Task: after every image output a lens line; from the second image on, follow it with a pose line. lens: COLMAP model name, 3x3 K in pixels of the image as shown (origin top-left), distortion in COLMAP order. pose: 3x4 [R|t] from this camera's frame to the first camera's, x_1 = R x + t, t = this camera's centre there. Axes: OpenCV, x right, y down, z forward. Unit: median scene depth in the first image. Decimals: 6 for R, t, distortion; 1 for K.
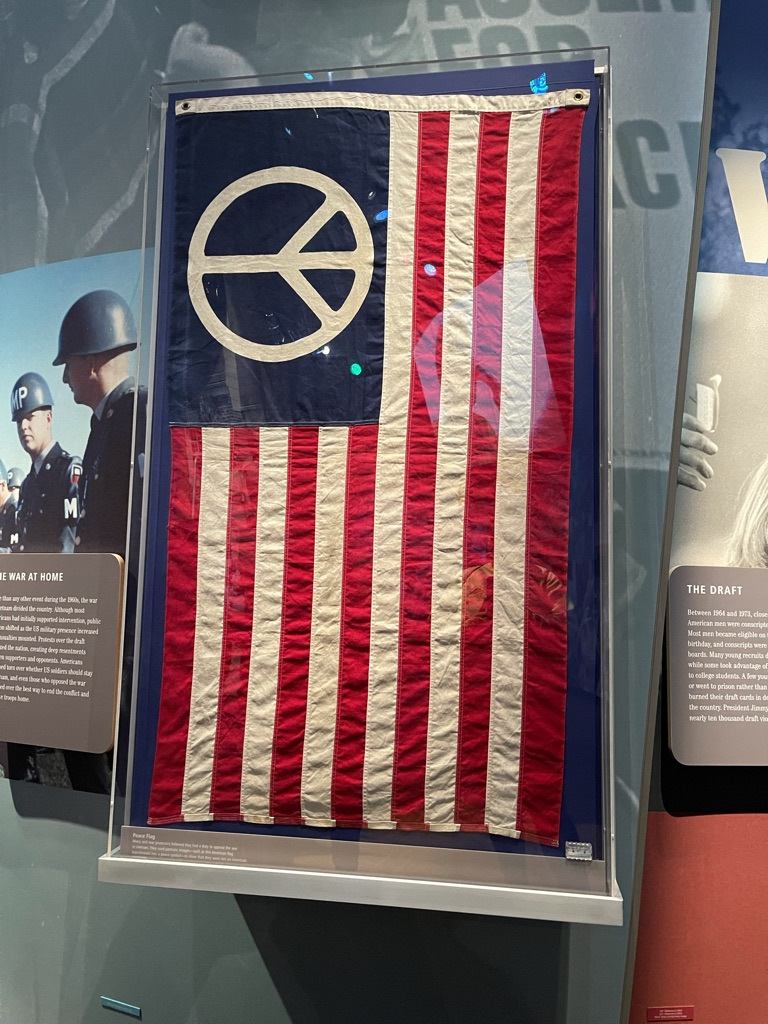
lens RADIAL K [[773.2, 0, 386.0], [0, 773.2, 513.0], [0, 0, 1]] dist [0.054664, -0.065091]
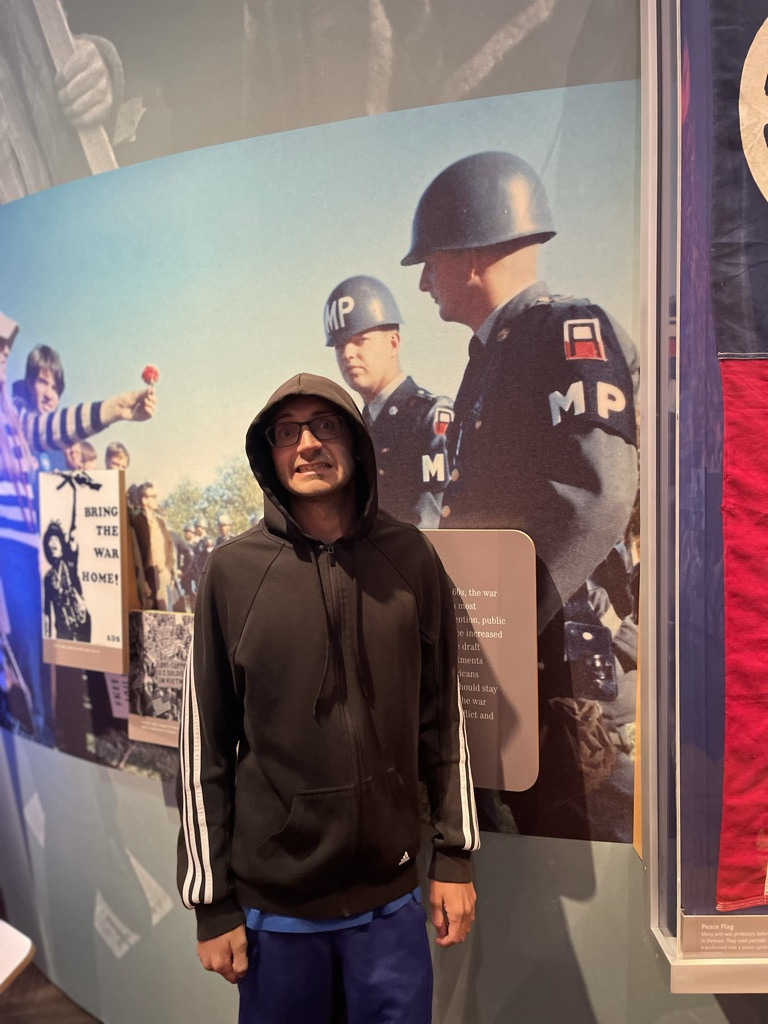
lens RADIAL K [[773.2, 0, 378.1], [0, 773.2, 518.6], [0, 0, 1]] dist [0.054664, -0.065091]
pose [[0.992145, -0.038519, 0.119012, -0.567142], [0.021827, 0.990122, 0.138498, -0.063330], [-0.123172, -0.134812, 0.983186, 0.294442]]
